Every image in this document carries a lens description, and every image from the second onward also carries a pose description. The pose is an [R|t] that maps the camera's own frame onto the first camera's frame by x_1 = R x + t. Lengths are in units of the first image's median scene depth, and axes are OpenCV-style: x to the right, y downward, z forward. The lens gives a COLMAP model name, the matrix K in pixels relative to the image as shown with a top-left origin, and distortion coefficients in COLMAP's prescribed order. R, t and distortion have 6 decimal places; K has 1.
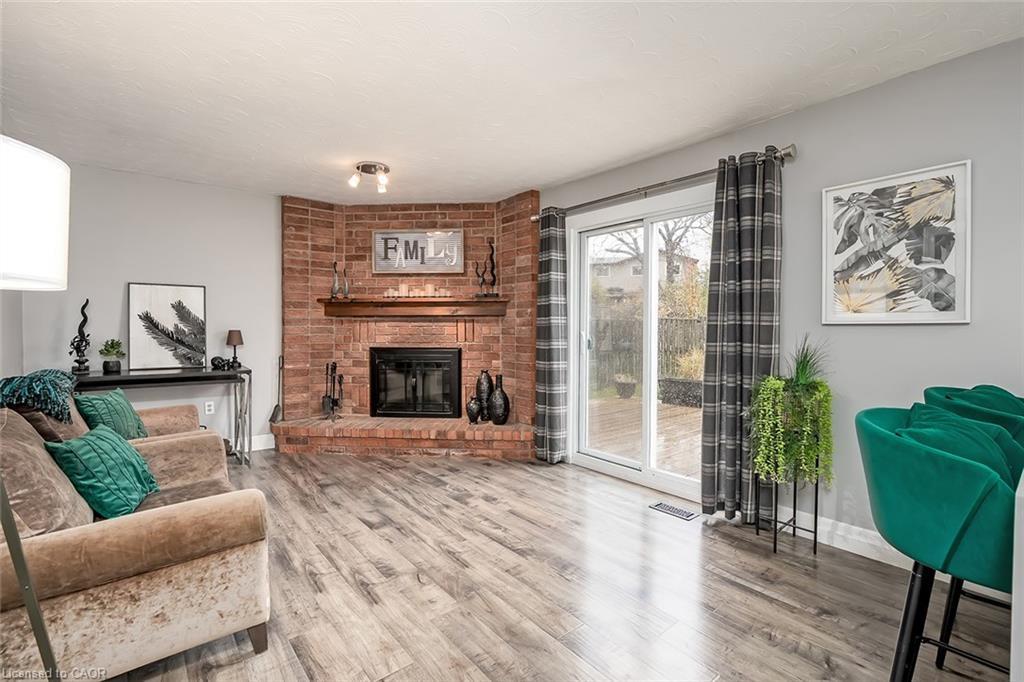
lens RADIAL K [[467.5, 0, 513.0], [0, 467.5, 334.7], [0, 0, 1]] dist [-0.005667, 0.000575]
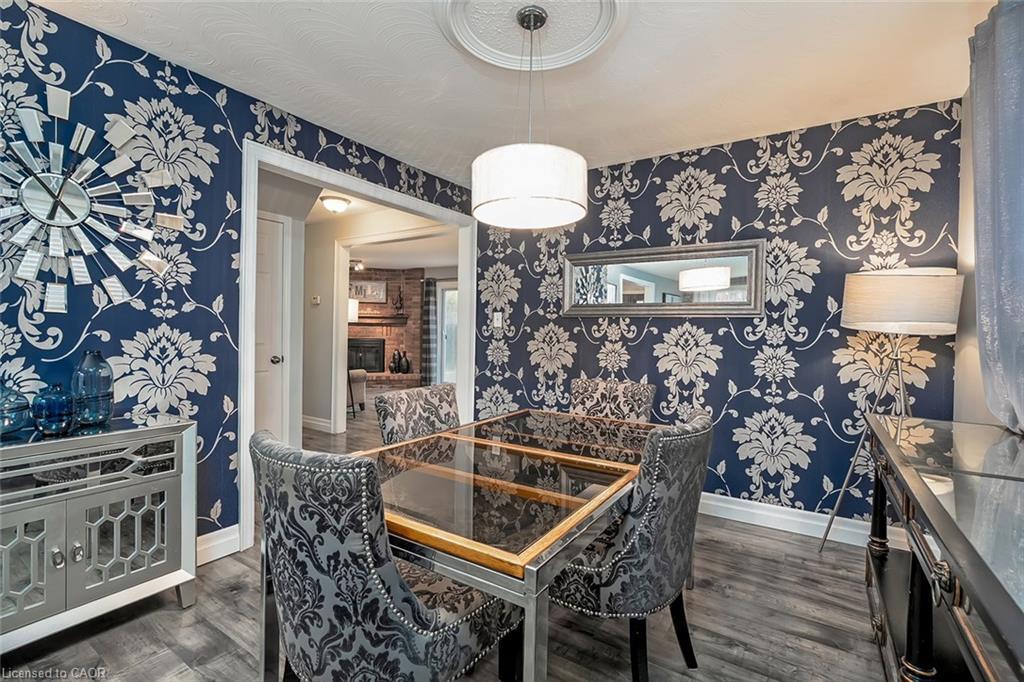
lens RADIAL K [[467.5, 0, 513.0], [0, 467.5, 334.7], [0, 0, 1]] dist [-0.005667, 0.000575]
pose [[0.955134, 0.010724, 0.295978, -0.234690], [-0.008673, 0.999928, -0.008242, 0.028521], [-0.296045, 0.005305, 0.955159, -1.501779]]
